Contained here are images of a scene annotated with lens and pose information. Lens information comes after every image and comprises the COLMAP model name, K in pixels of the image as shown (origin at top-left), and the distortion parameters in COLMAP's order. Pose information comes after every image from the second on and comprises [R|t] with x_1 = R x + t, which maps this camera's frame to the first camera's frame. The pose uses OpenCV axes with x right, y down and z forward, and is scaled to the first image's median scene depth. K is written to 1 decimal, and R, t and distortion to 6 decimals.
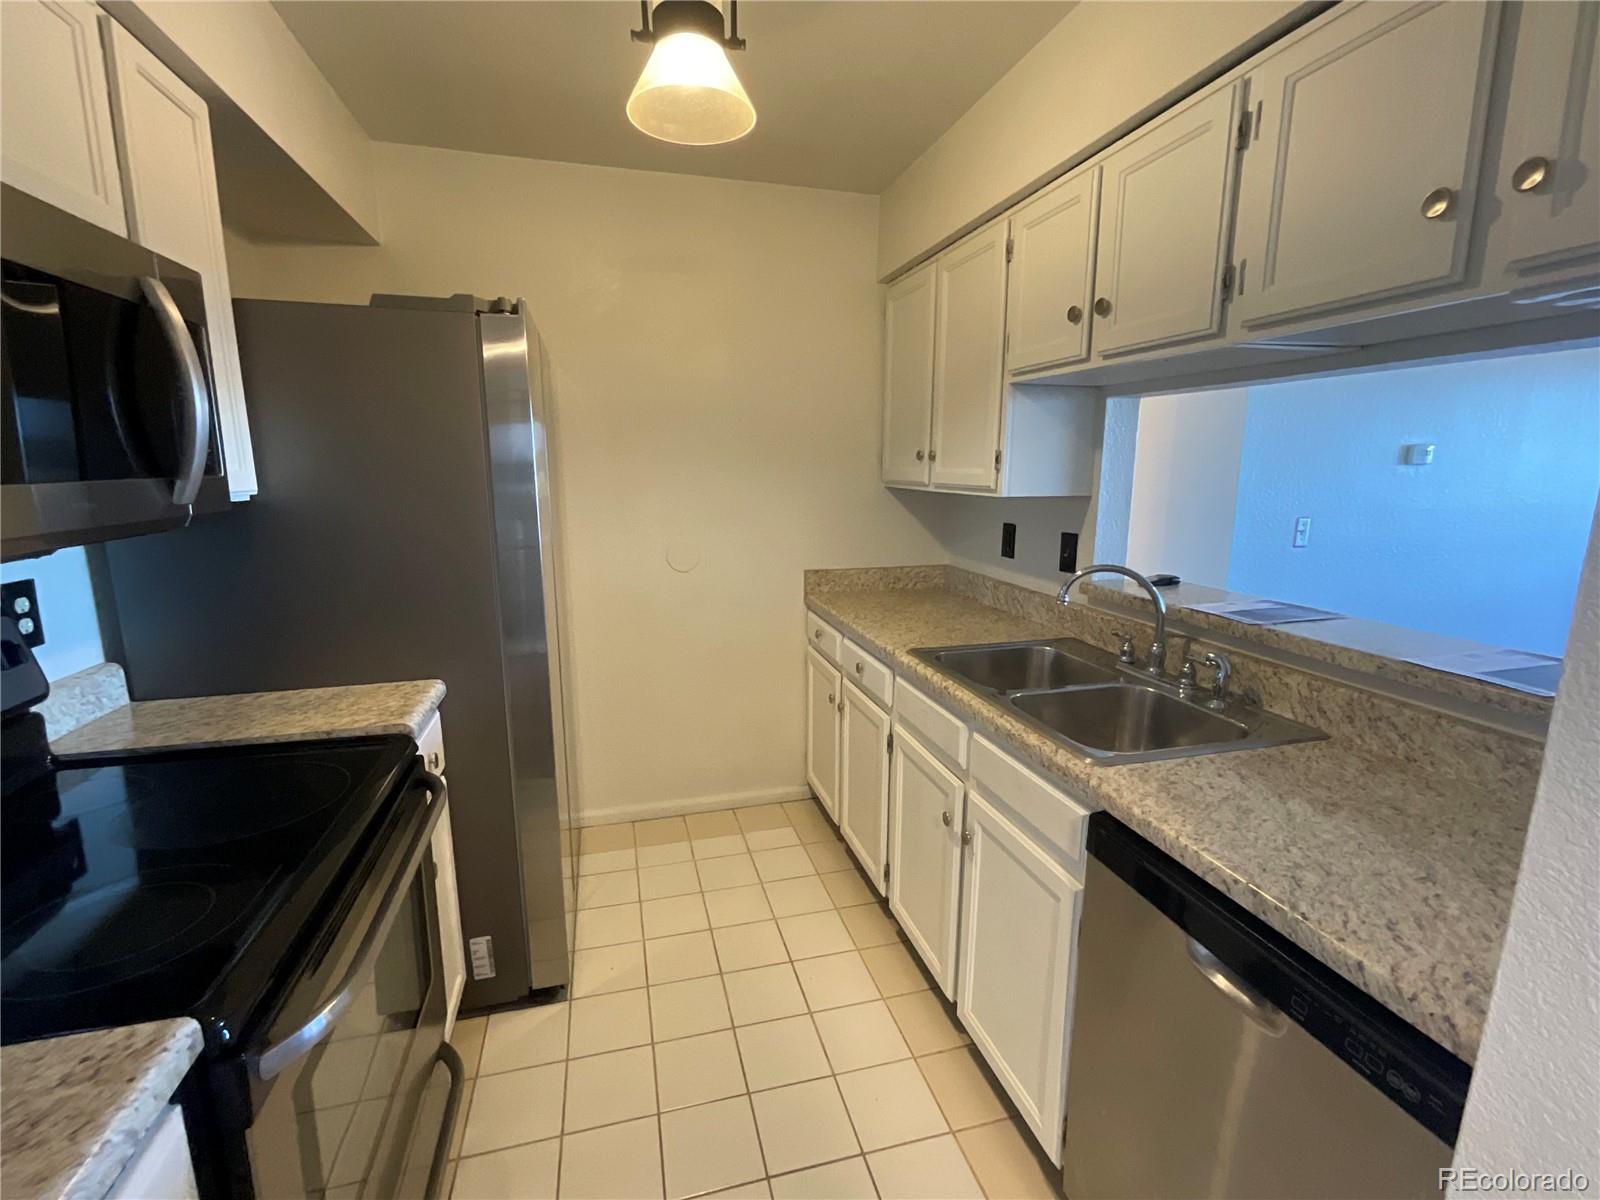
lens RADIAL K [[729.9, 0, 799.4], [0, 729.9, 594.4], [0, 0, 1]] dist [-0.000083, 0.000524]
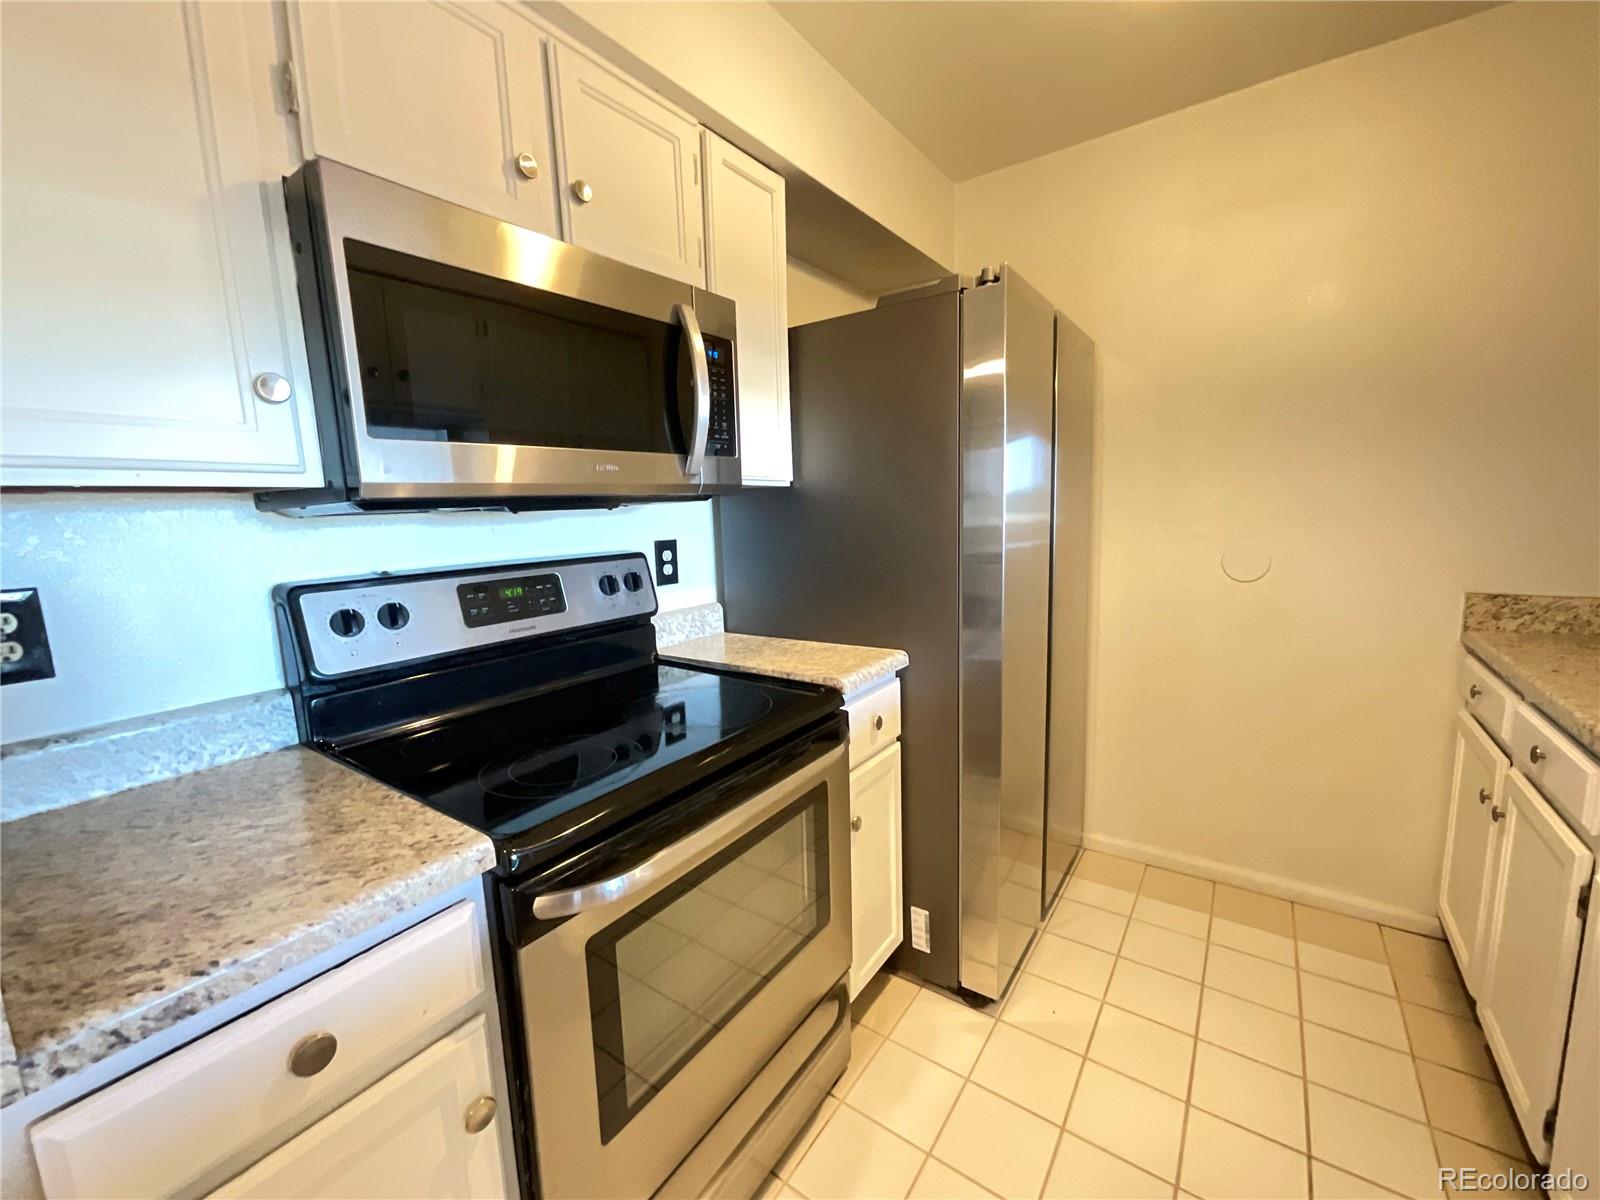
lens RADIAL K [[652.0, 0, 800.0], [0, 652.0, 600.0], [0, 0, 1]] dist [-0.001730, 0.000234]
pose [[0.629884, 0.084567, -0.772071, 0.128900], [-0.104239, 0.994266, 0.023862, 0.033485], [0.769662, 0.065449, 0.635088, 0.256844]]
